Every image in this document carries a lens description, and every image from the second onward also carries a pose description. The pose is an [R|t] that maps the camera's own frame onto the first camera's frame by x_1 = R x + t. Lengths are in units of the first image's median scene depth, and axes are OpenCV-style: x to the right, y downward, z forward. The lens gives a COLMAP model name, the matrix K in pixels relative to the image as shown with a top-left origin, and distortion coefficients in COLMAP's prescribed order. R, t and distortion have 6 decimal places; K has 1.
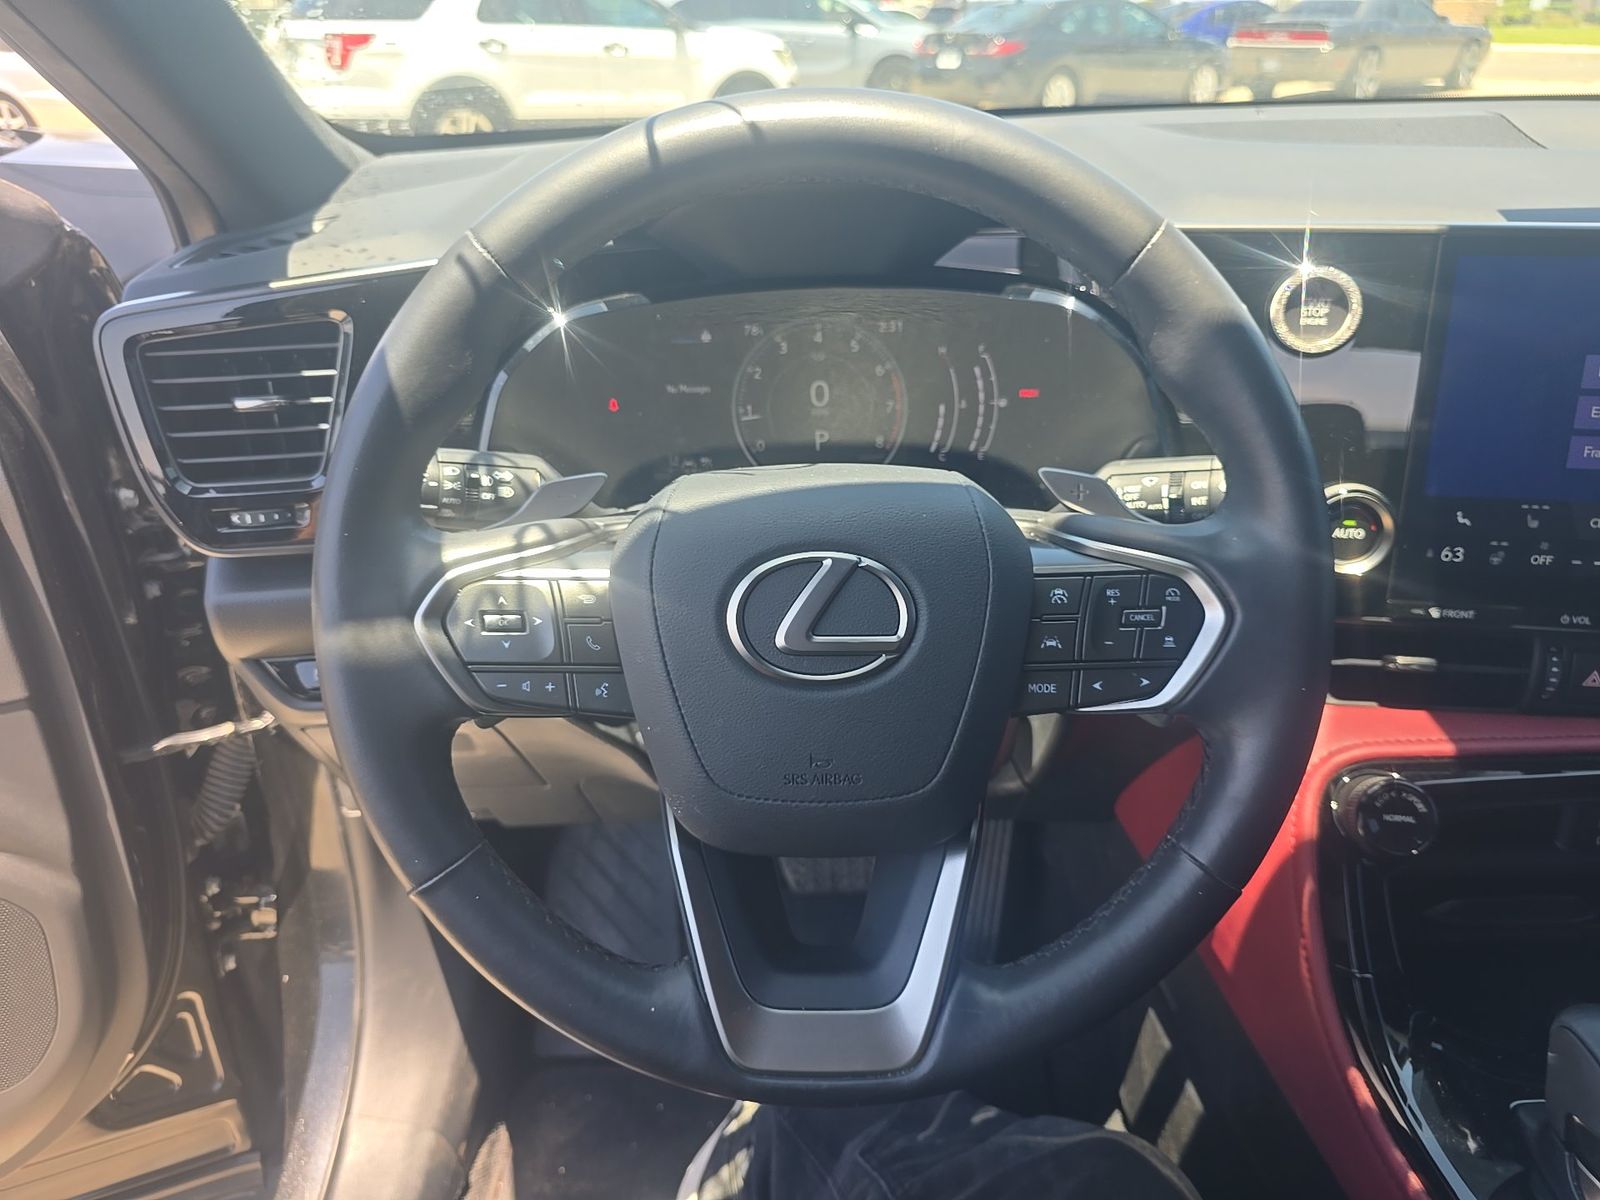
lens RADIAL K [[1084.0, 0, 808.5], [0, 1084.0, 605.2], [0, 0, 1]] dist [0.038965, -0.034851]
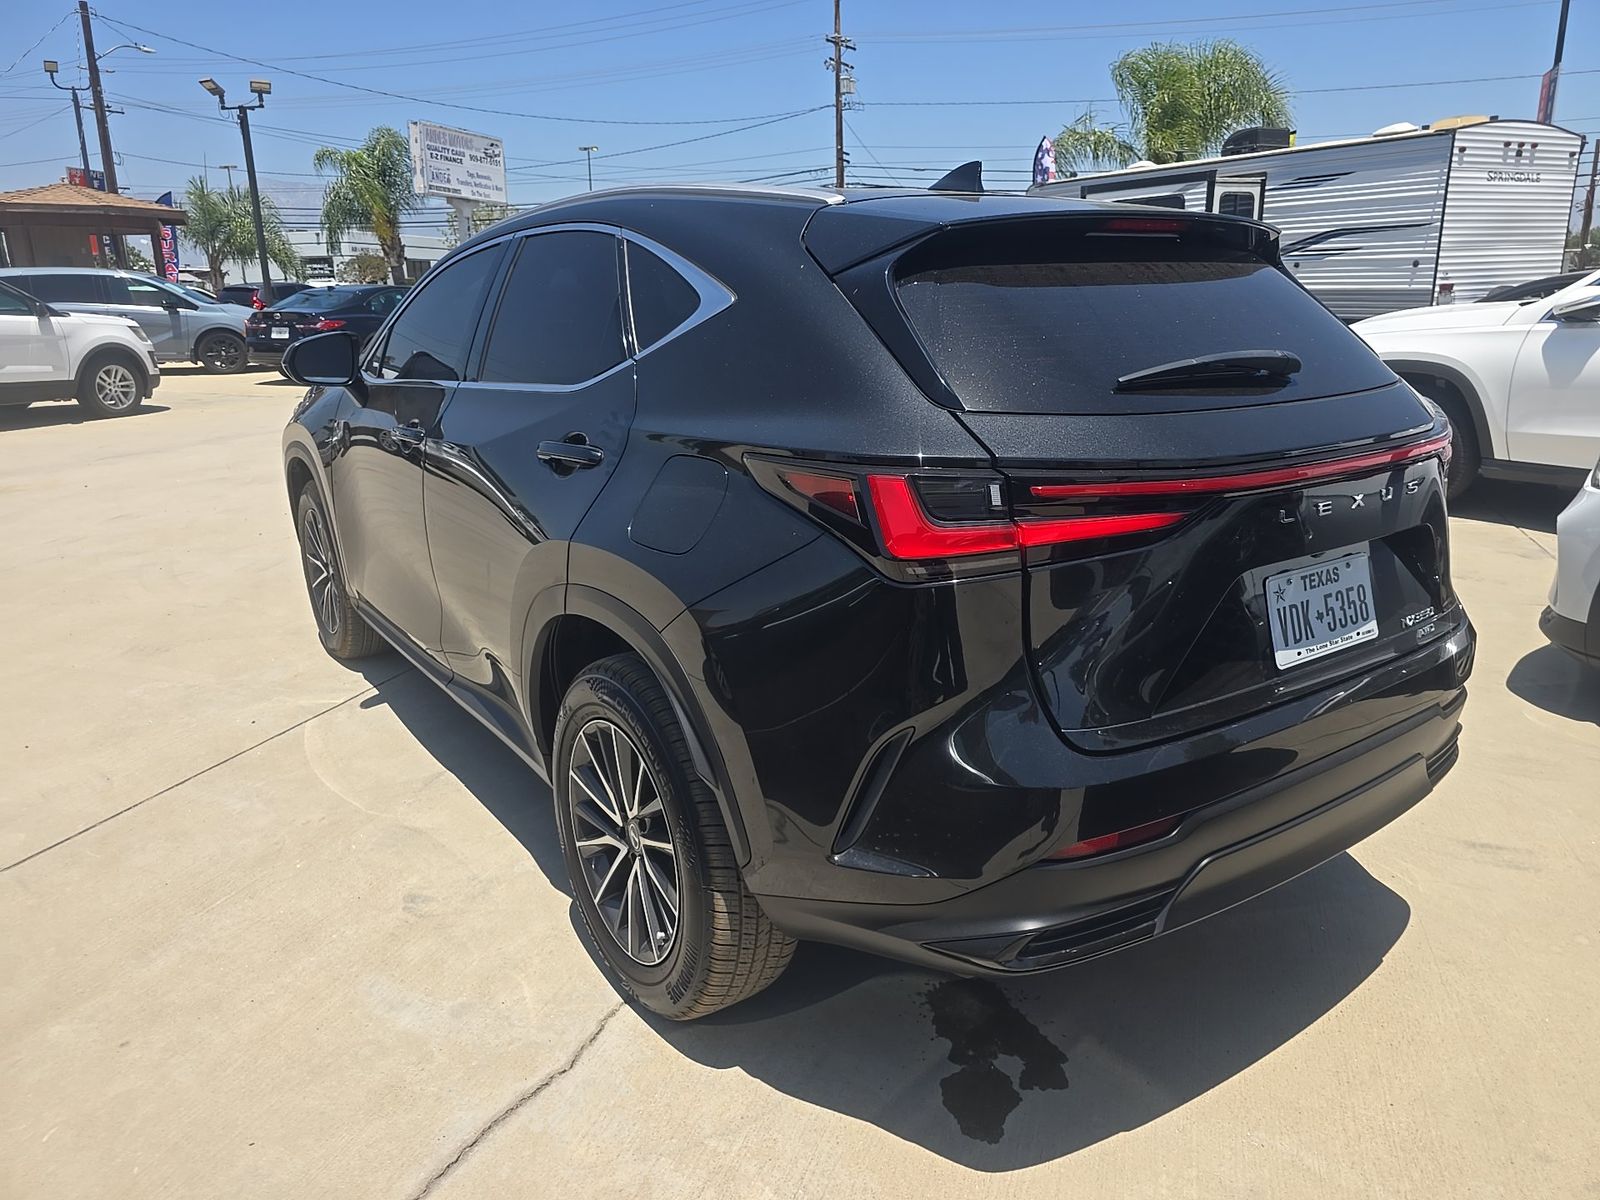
lens RADIAL K [[1084.0, 0, 808.5], [0, 1084.0, 605.2], [0, 0, 1]] dist [0.038965, -0.034851]
pose [[0.821682, -0.153170, 0.548979, -2.385469], [0.266237, 0.954815, -0.132087, 2.578401], [-0.503941, 0.254692, 0.825333, -5.331918]]
